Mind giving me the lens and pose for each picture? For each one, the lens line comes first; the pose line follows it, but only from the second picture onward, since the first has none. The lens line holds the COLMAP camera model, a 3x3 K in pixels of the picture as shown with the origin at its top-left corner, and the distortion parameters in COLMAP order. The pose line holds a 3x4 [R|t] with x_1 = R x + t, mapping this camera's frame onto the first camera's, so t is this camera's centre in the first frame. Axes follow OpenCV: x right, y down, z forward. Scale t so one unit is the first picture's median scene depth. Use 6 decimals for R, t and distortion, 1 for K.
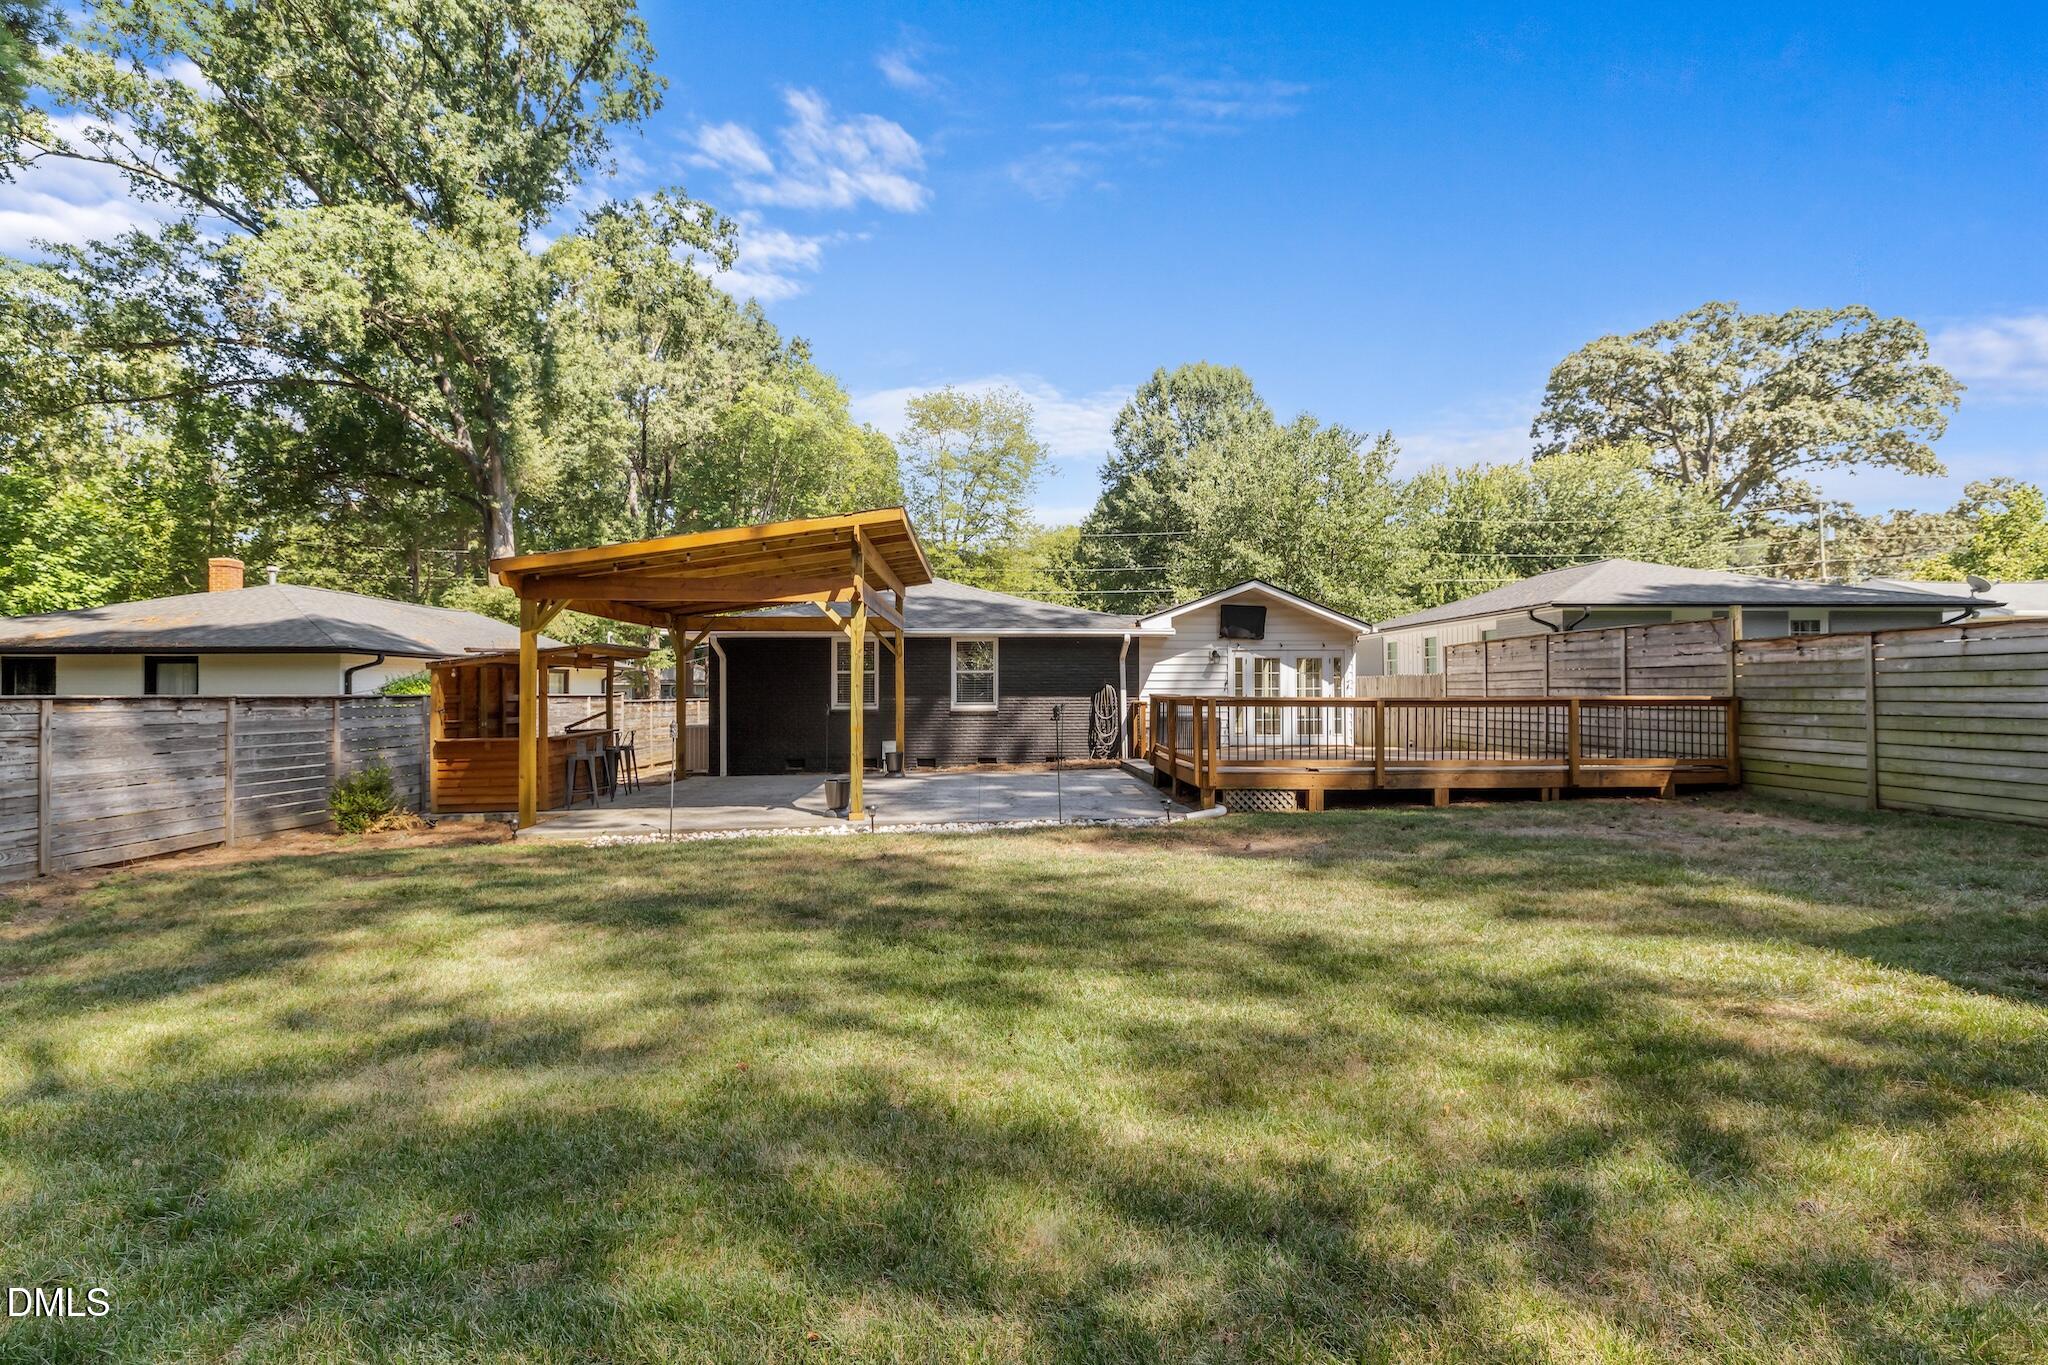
lens RADIAL K [[893.2, 0, 1023.2], [0, 893.2, 680.4], [0, 0, 1]] dist [-0.001979, -0.000478]
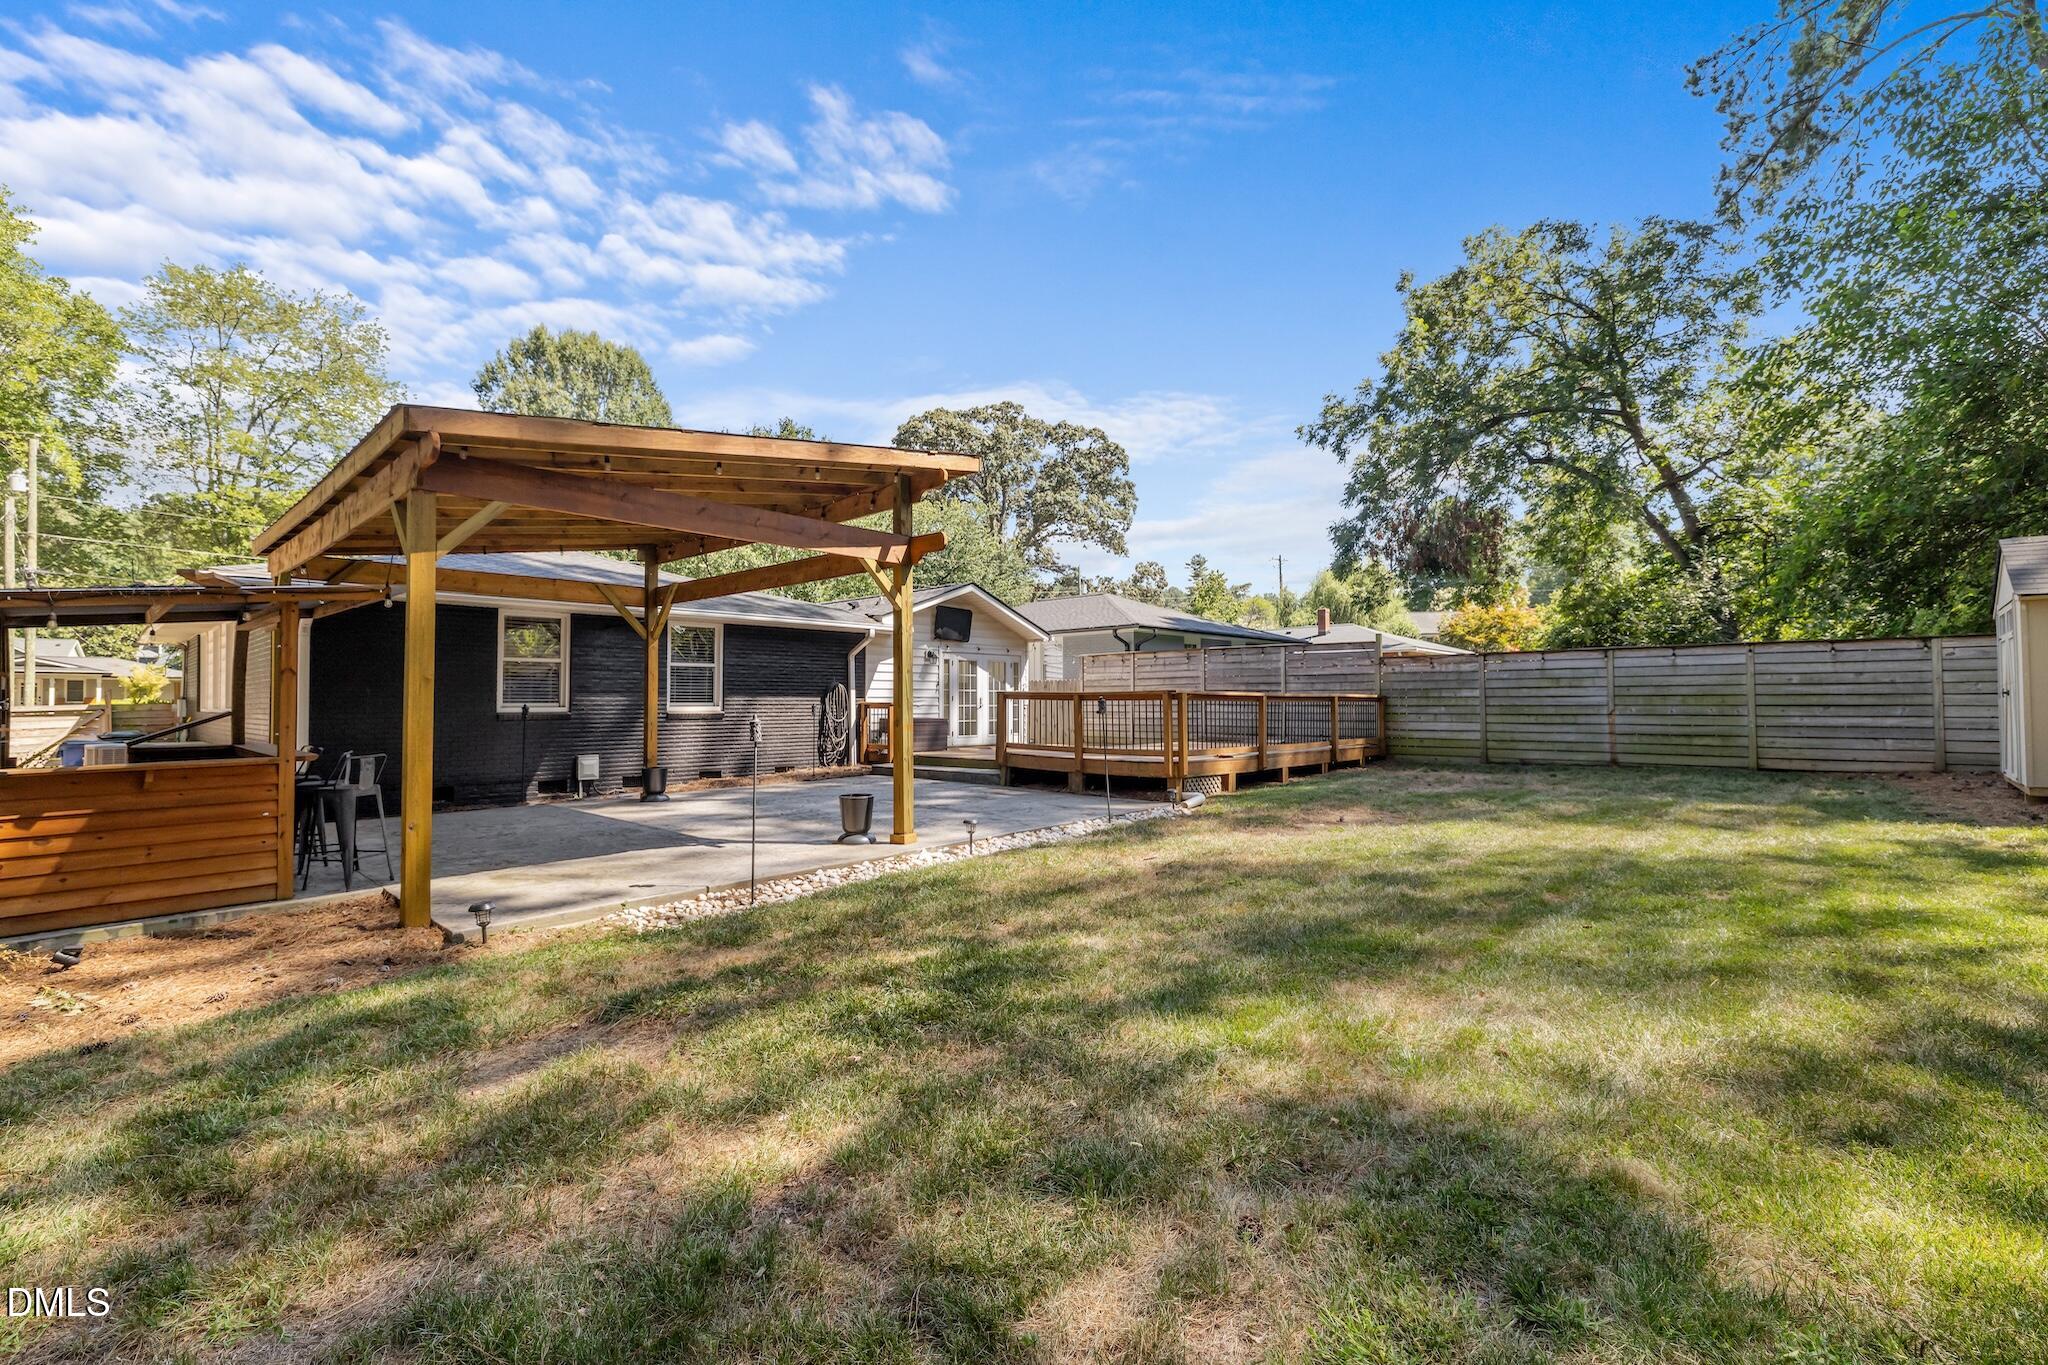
lens RADIAL K [[893.2, 0, 1023.1], [0, 893.2, 687.5], [0, 0, 1]] dist [-0.001979, -0.000478]
pose [[0.717688, 0.014429, 0.696216, -0.398617], [-0.009313, 0.999895, -0.011122, 0.016815], [-0.696303, 0.001498, 0.717747, 0.223524]]
